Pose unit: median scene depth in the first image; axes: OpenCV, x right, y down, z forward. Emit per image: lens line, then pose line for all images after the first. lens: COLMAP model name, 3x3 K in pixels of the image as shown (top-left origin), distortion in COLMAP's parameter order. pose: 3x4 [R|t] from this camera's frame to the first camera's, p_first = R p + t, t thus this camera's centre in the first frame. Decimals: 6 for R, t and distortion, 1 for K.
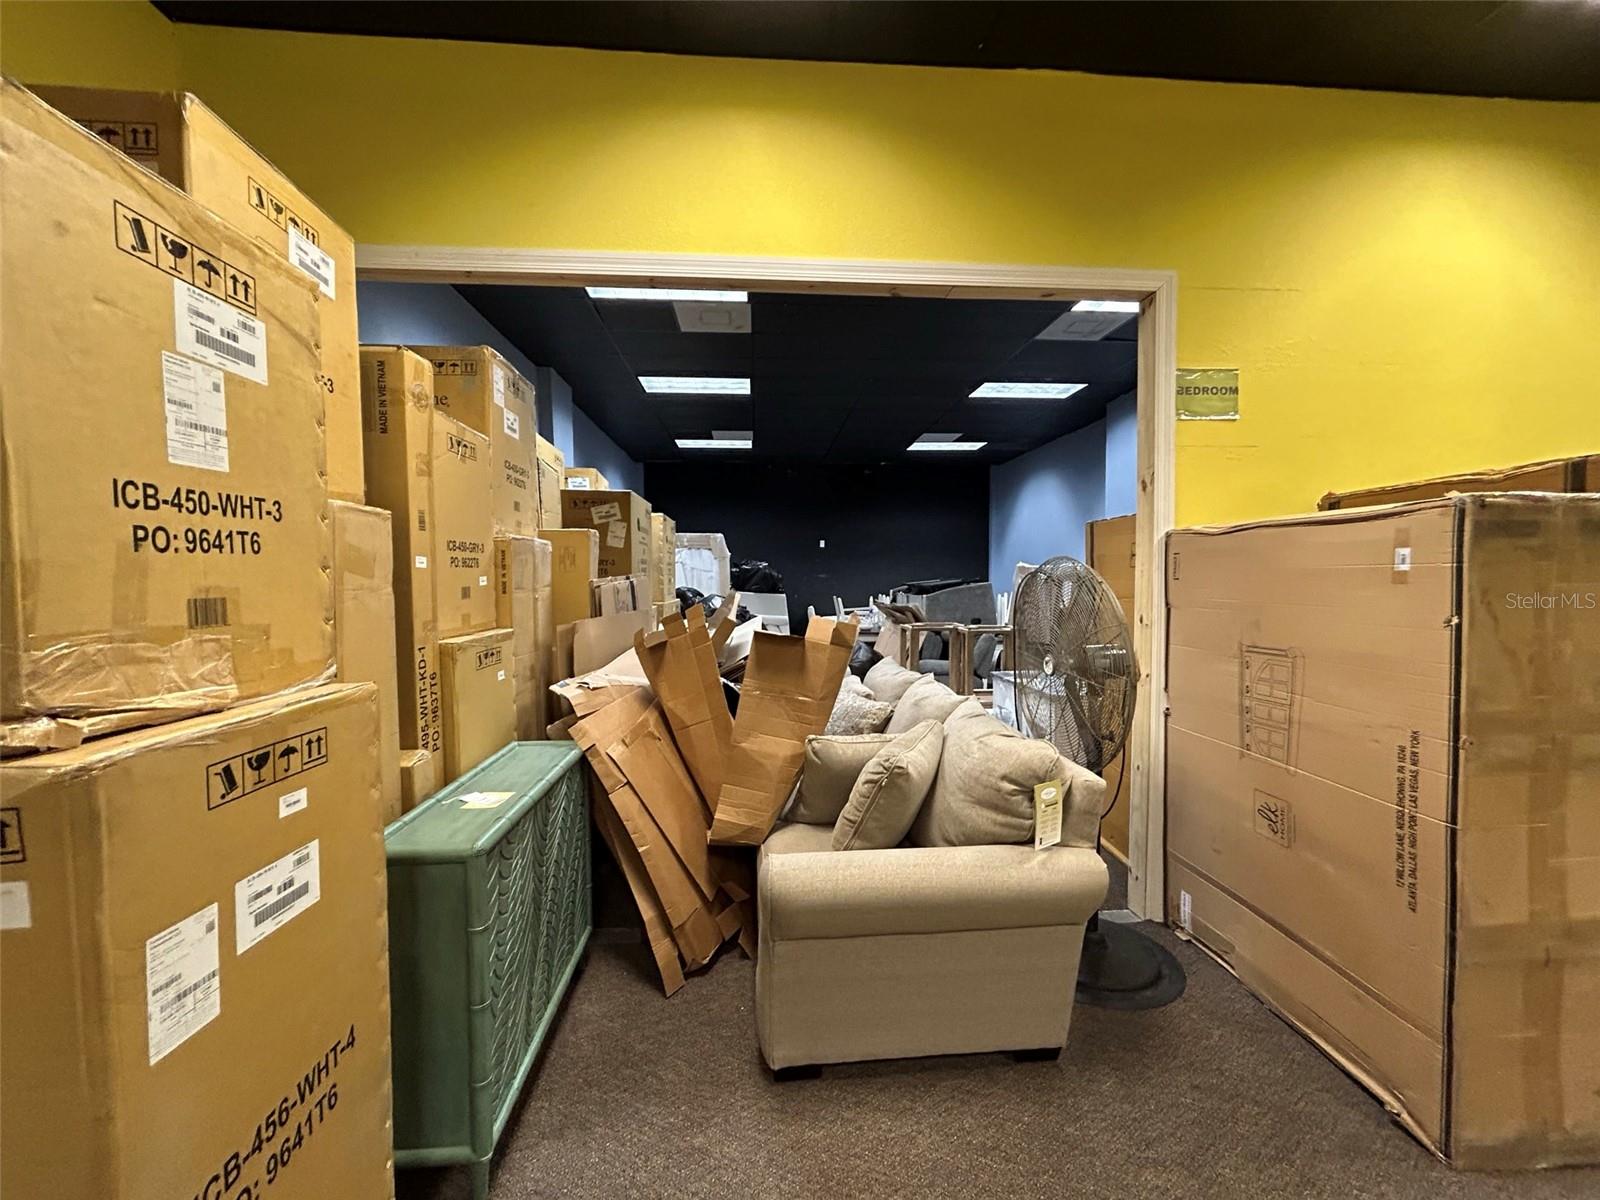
lens RADIAL K [[644.1, 0, 802.0], [0, 644.1, 598.5], [0, 0, 1]] dist [-0.000732, 0.000443]
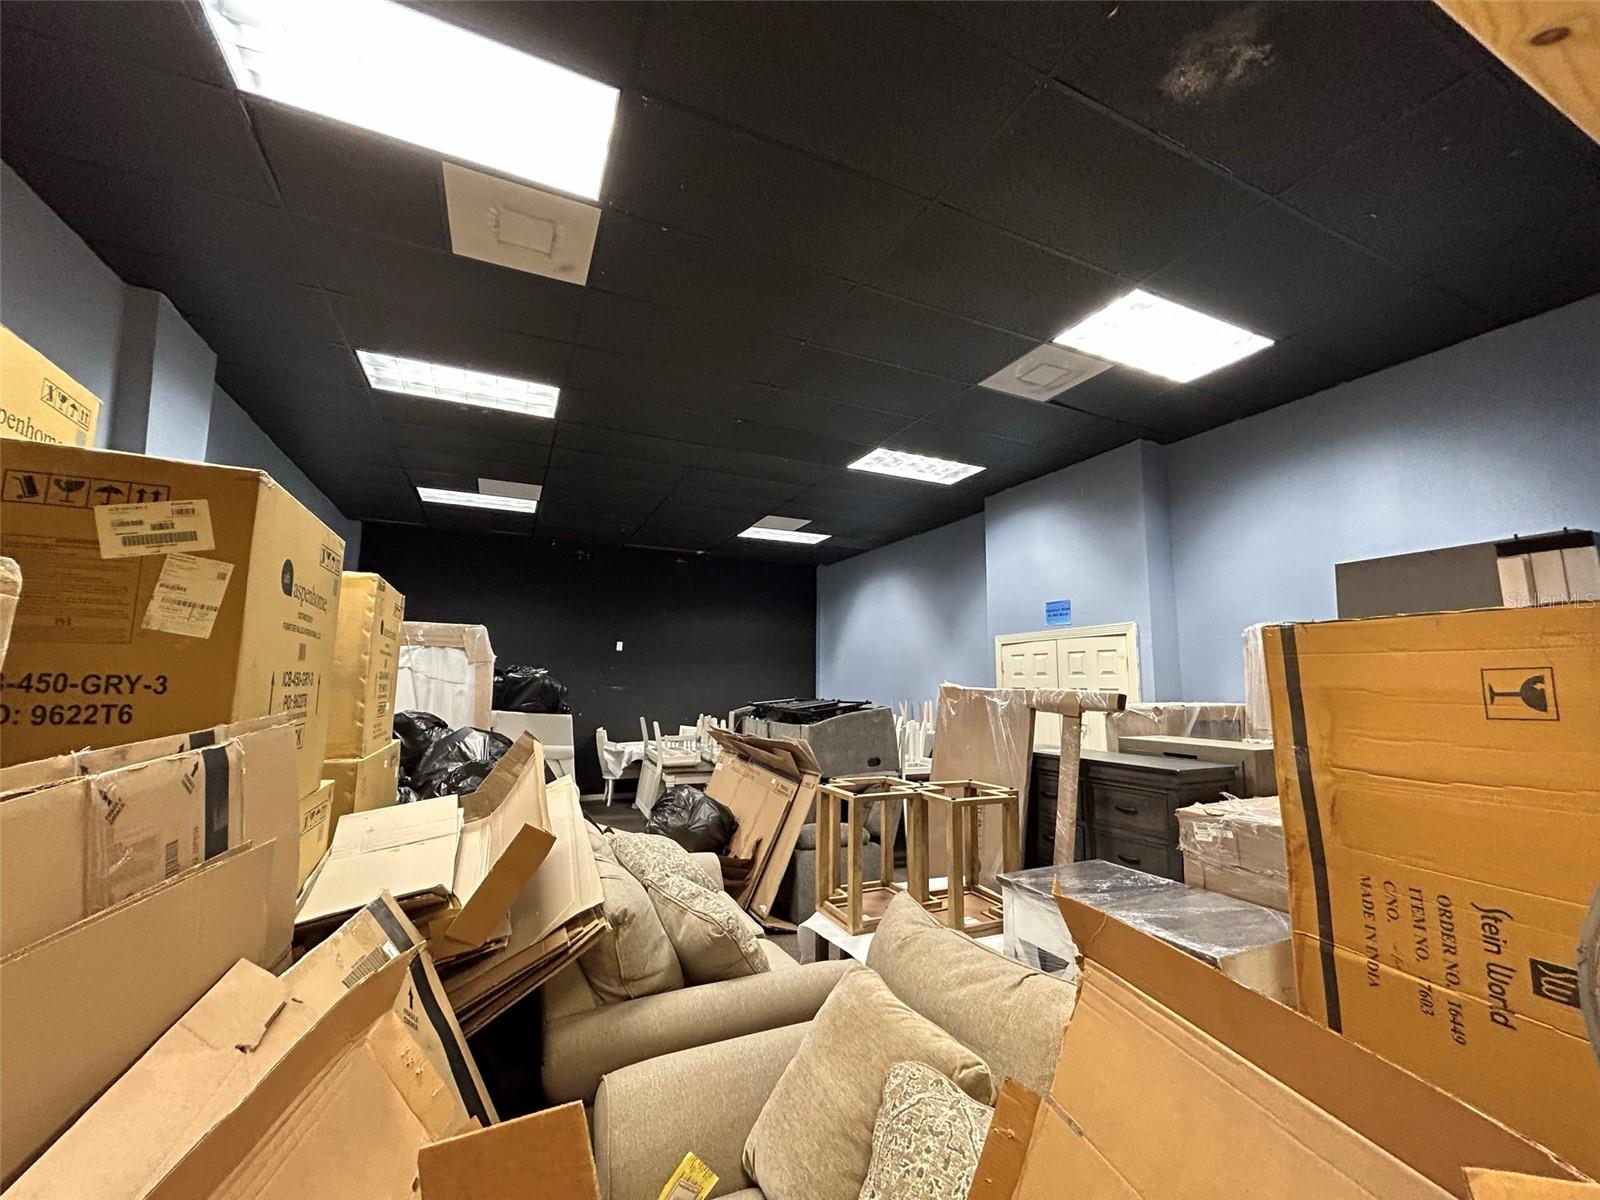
lens RADIAL K [[644.1, 0, 801.1], [0, 644.1, 602.4], [0, 0, 1]] dist [-0.000732, 0.000443]
pose [[0.935600, 0.059124, 0.348076, -0.055502], [-0.003770, 0.987495, -0.157604, -0.022923], [-0.353042, 0.146142, 0.924123, 0.288975]]
